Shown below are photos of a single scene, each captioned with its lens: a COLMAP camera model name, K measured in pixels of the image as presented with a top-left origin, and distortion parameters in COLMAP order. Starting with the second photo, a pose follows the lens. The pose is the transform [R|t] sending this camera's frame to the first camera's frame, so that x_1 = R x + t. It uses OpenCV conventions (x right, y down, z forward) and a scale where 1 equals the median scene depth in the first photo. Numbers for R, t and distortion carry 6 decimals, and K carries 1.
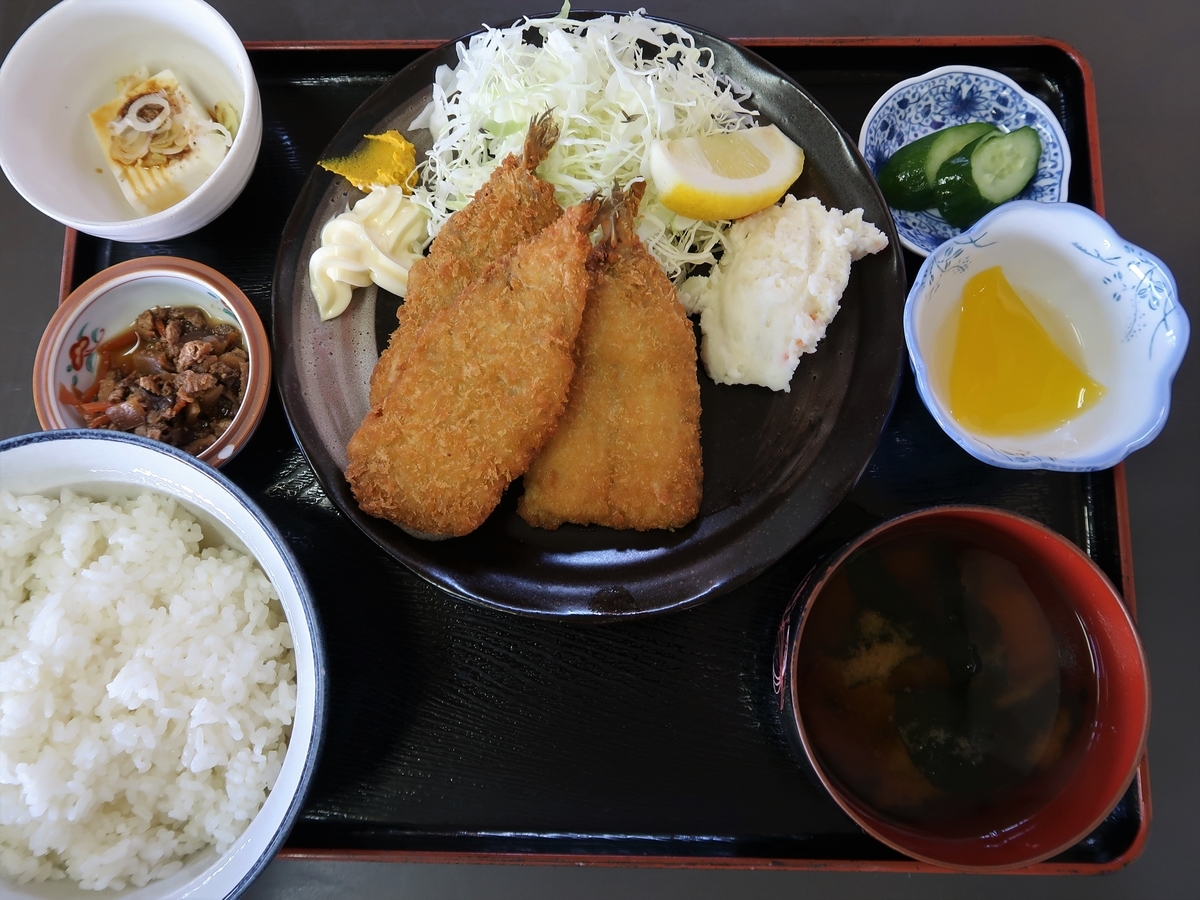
lens RADIAL K [[921.7, 0, 618.2], [0, 921.7, 448.2], [0, 0, 1]] dist [-0.008249, -0.004503]
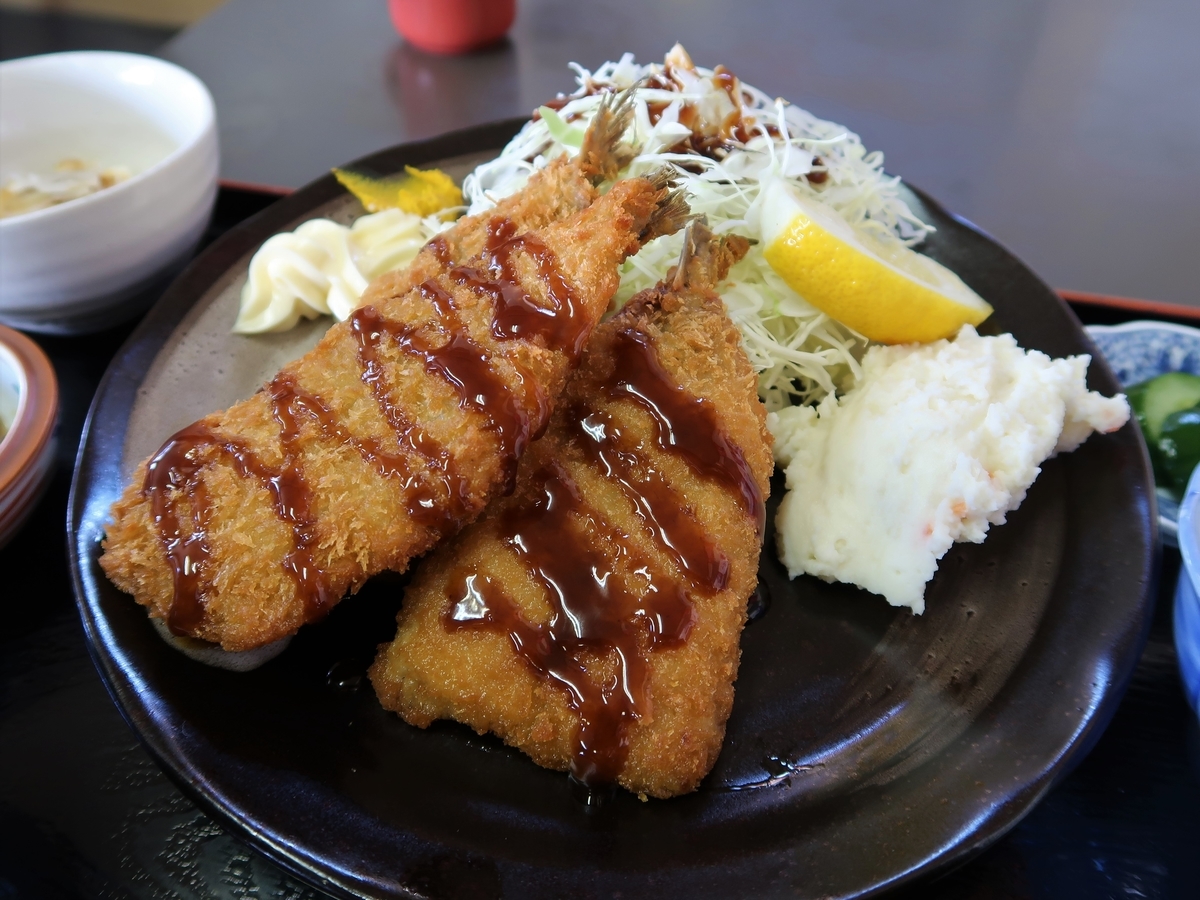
lens RADIAL K [[921.7, 0, 618.2], [0, 921.7, 448.2], [0, 0, 1]] dist [-0.008249, -0.004503]
pose [[0.955899, 0.235523, -0.175460, 0.089318], [-0.291540, 0.833191, -0.469890, 0.169514], [0.035522, 0.500321, 0.865111, 0.490020]]
